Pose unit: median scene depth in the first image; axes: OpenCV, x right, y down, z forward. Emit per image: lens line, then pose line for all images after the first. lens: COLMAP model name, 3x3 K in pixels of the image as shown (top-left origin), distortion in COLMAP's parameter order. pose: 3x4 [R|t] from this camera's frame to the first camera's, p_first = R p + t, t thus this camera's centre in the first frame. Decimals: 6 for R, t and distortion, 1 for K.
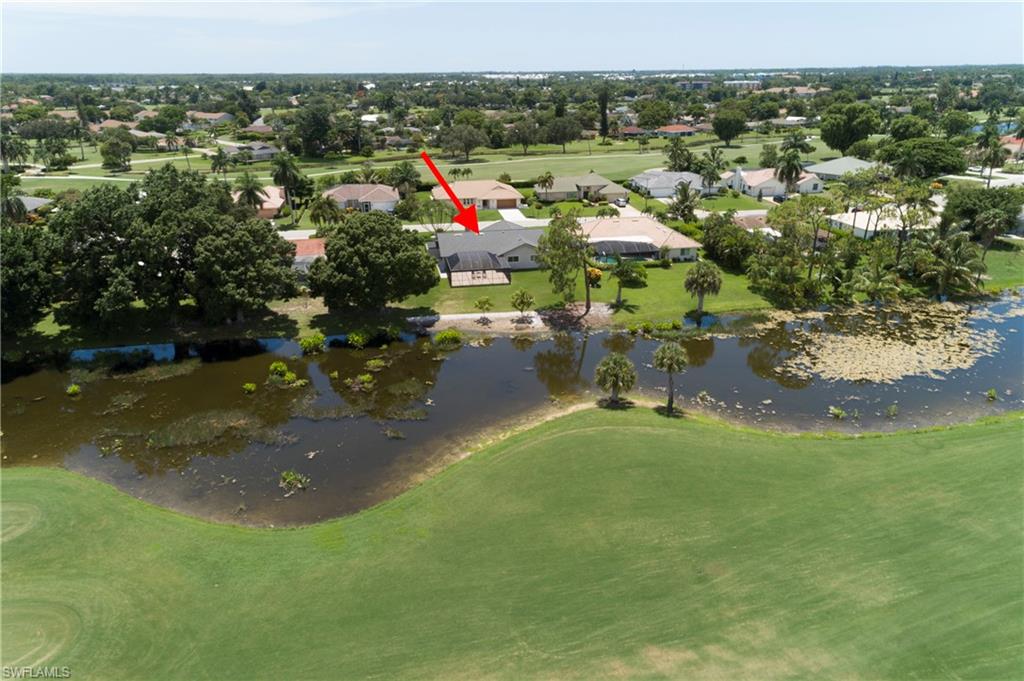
lens RADIAL K [[679.8, 0, 510.6], [0, 679.8, 342.8], [0, 0, 1]] dist [0.024851, 0.003464]
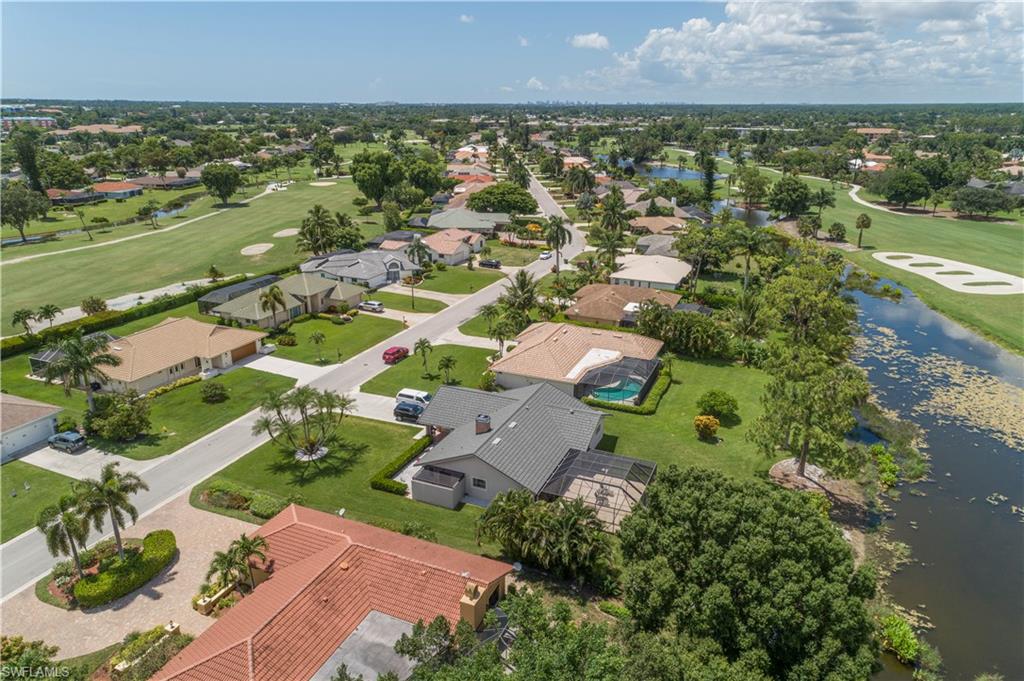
lens RADIAL K [[682.6, 0, 510.2], [0, 682.6, 342.4], [0, 0, 1]] dist [0.025155, 0.011054]
pose [[0.560565, -0.266296, 0.784126, -0.330326], [0.301065, 0.947627, 0.106594, -0.199045], [-0.771444, 0.176320, 0.611379, 0.439473]]
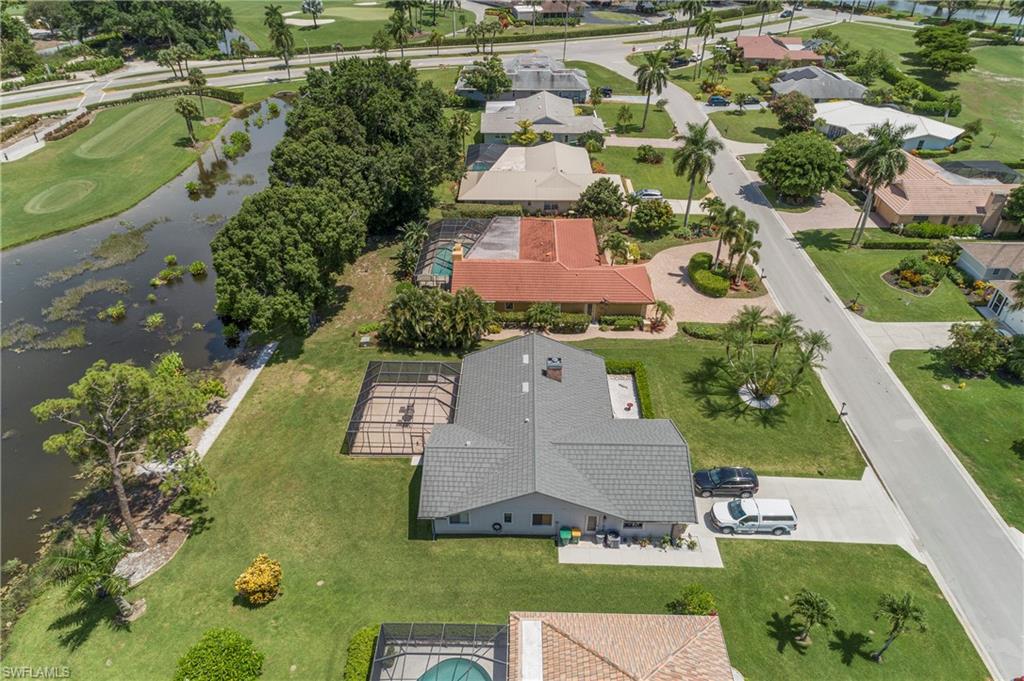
lens RADIAL K [[682.6, 0, 510.2], [0, 682.6, 342.4], [0, 0, 1]] dist [0.025155, 0.011054]
pose [[-0.203591, 0.562473, -0.801358, 0.212954], [-0.364608, 0.716067, 0.595239, -0.312013], [0.908632, 0.413367, 0.059297, 0.655847]]
